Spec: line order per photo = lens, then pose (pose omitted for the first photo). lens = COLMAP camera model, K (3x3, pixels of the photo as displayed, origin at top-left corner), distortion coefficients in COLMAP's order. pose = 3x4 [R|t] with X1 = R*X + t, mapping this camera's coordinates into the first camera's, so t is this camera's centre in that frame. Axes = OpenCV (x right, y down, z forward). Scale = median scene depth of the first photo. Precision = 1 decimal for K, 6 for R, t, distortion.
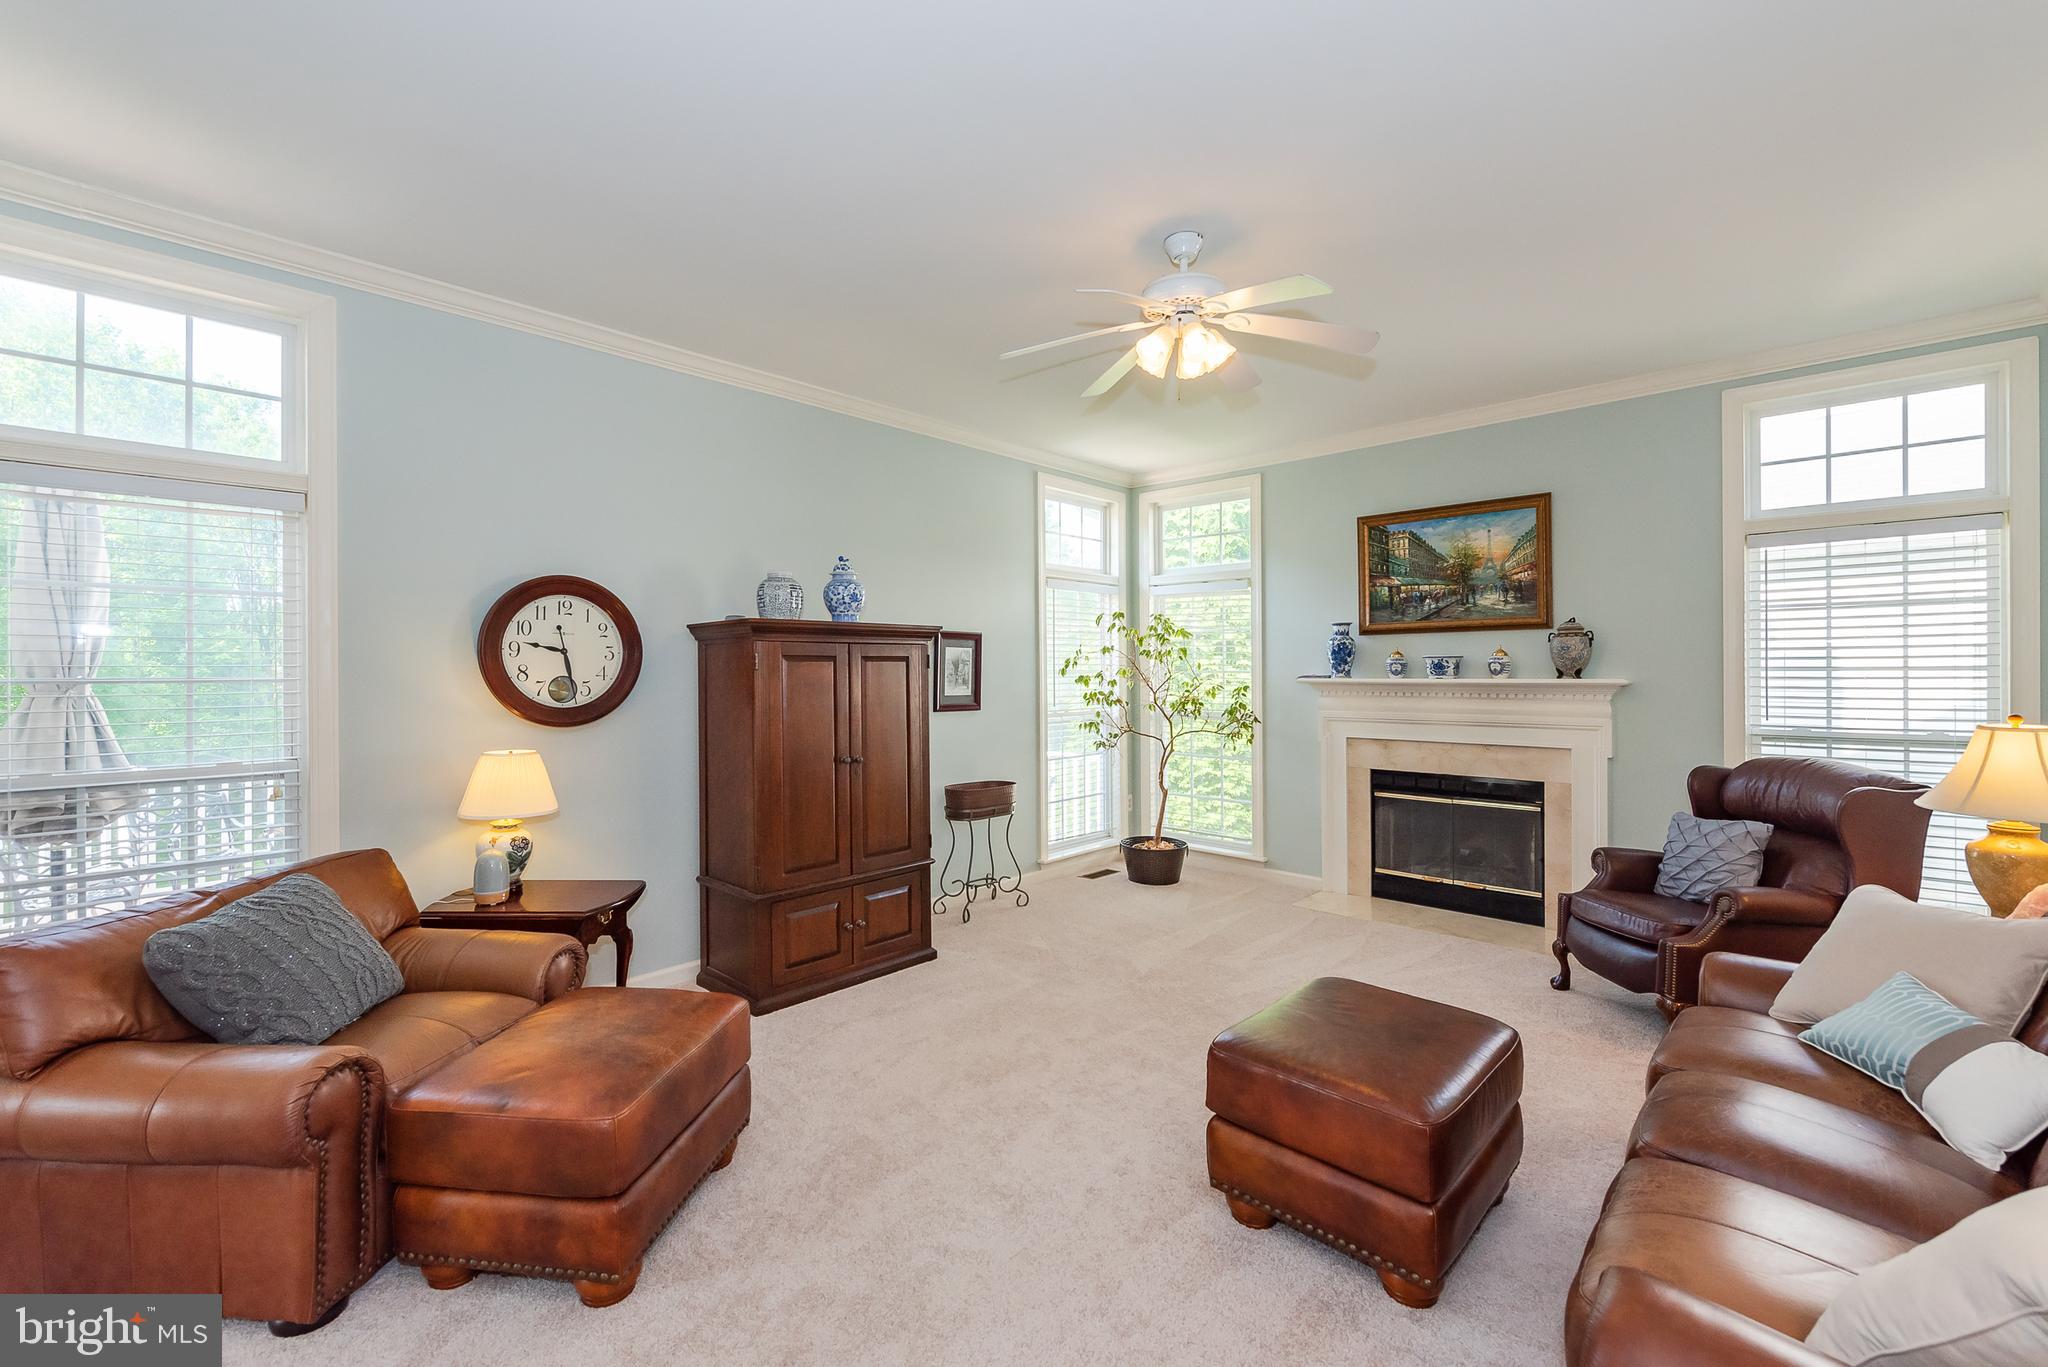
lens RADIAL K [[863.7, 0, 1023.0], [0, 863.7, 672.5], [0, 0, 1]] dist [-0.003630, -0.001067]
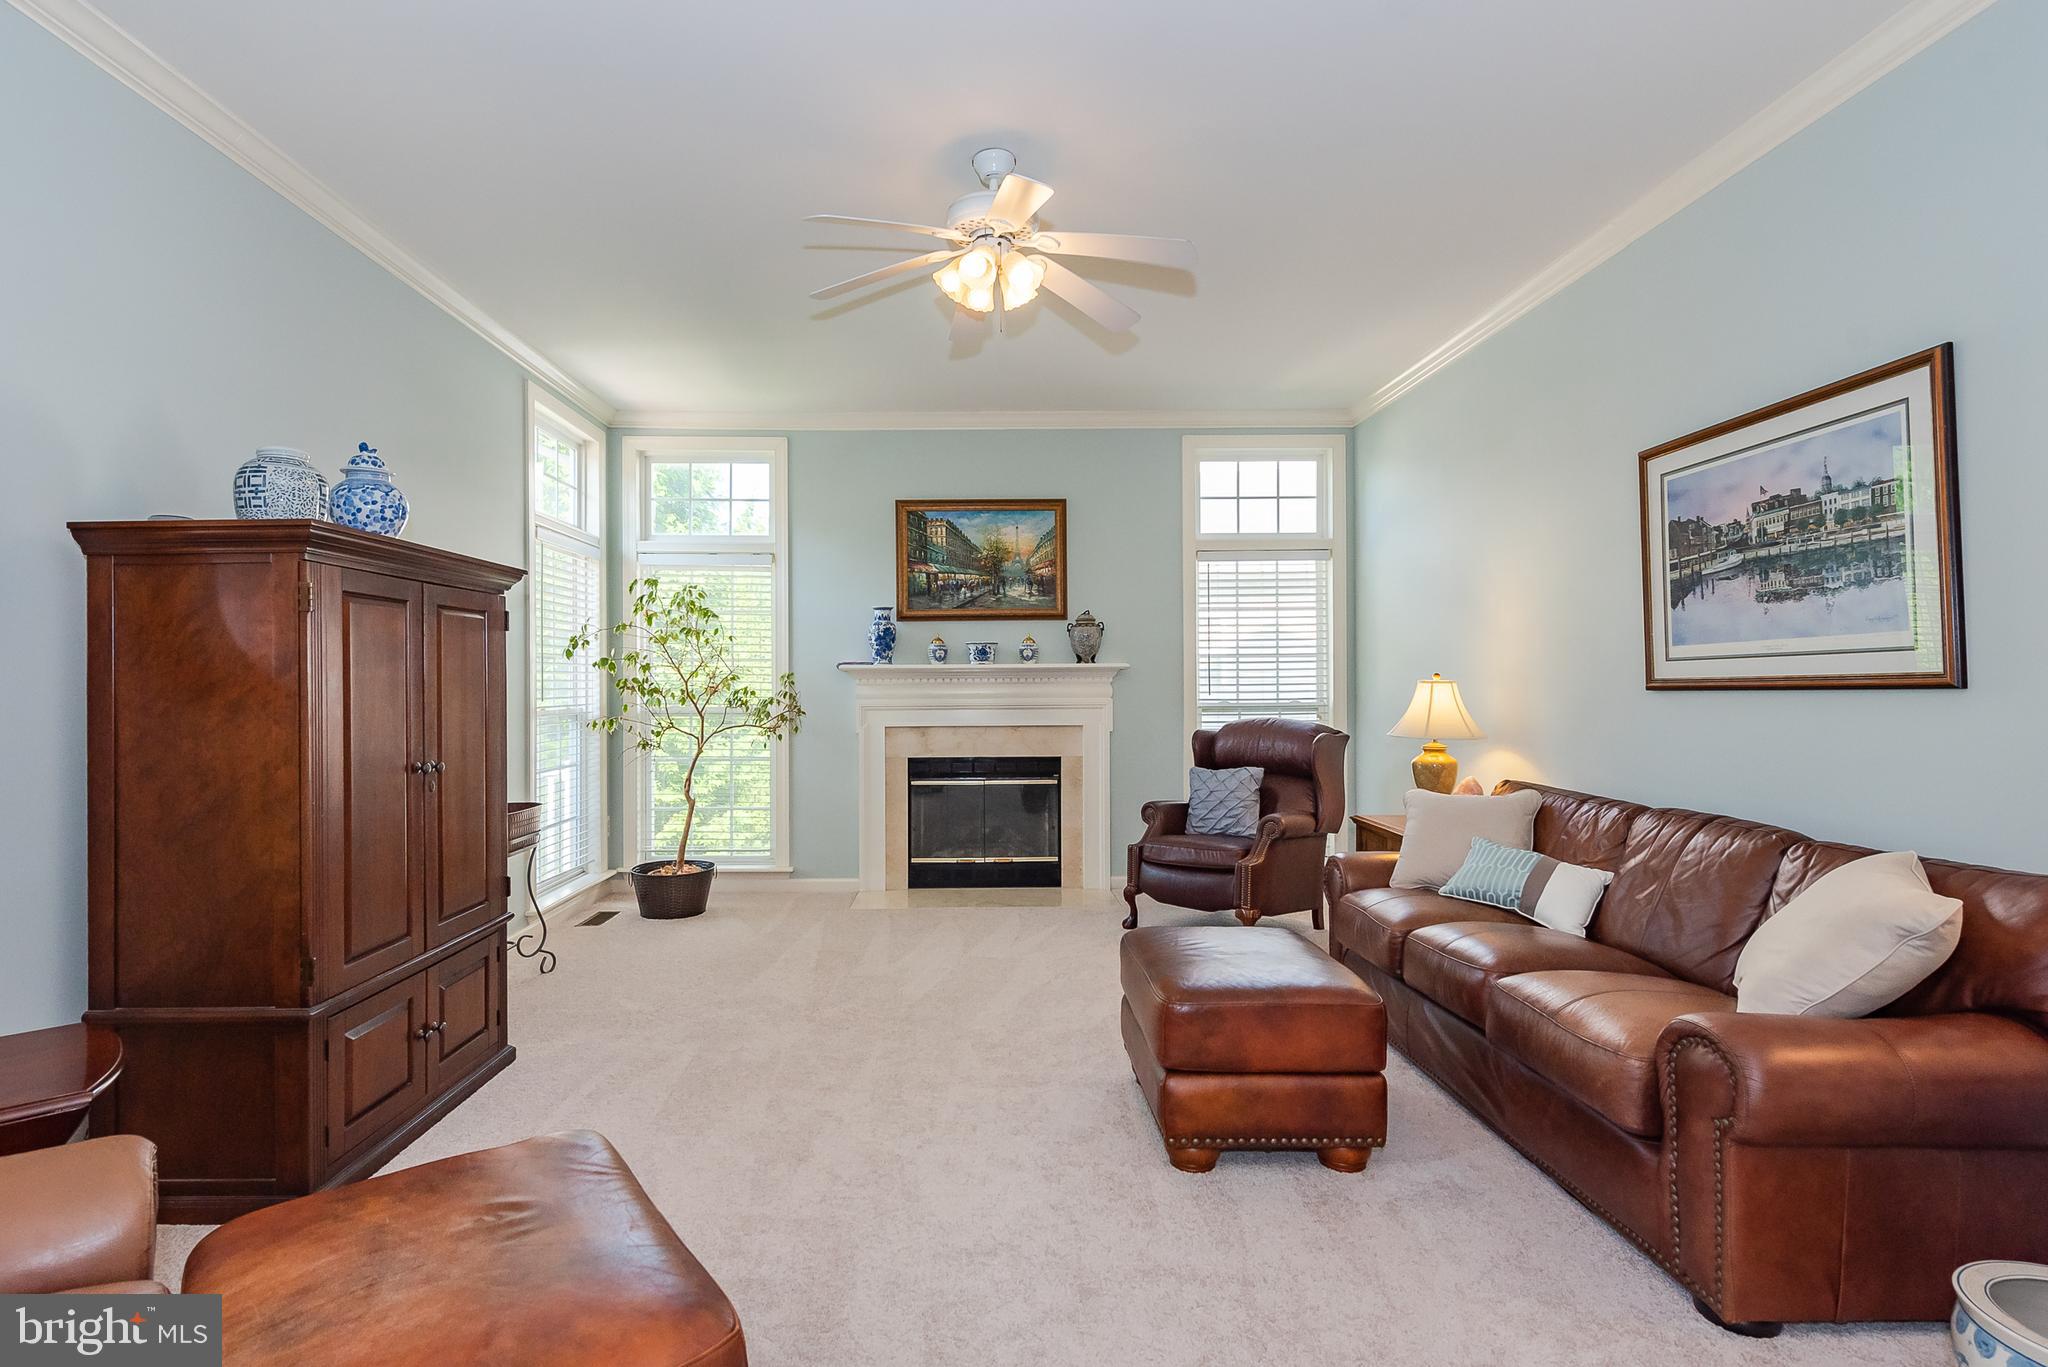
lens RADIAL K [[952.0, 0, 1018.6], [0, 952.0, 676.4], [0, 0, 1]] dist [0.019921, 0.000136]
pose [[0.710195, 0.002745, 0.704000, -0.301813], [0.005938, 0.999933, -0.009889, 0.034371], [-0.703980, 0.011204, 0.710131, 0.158306]]
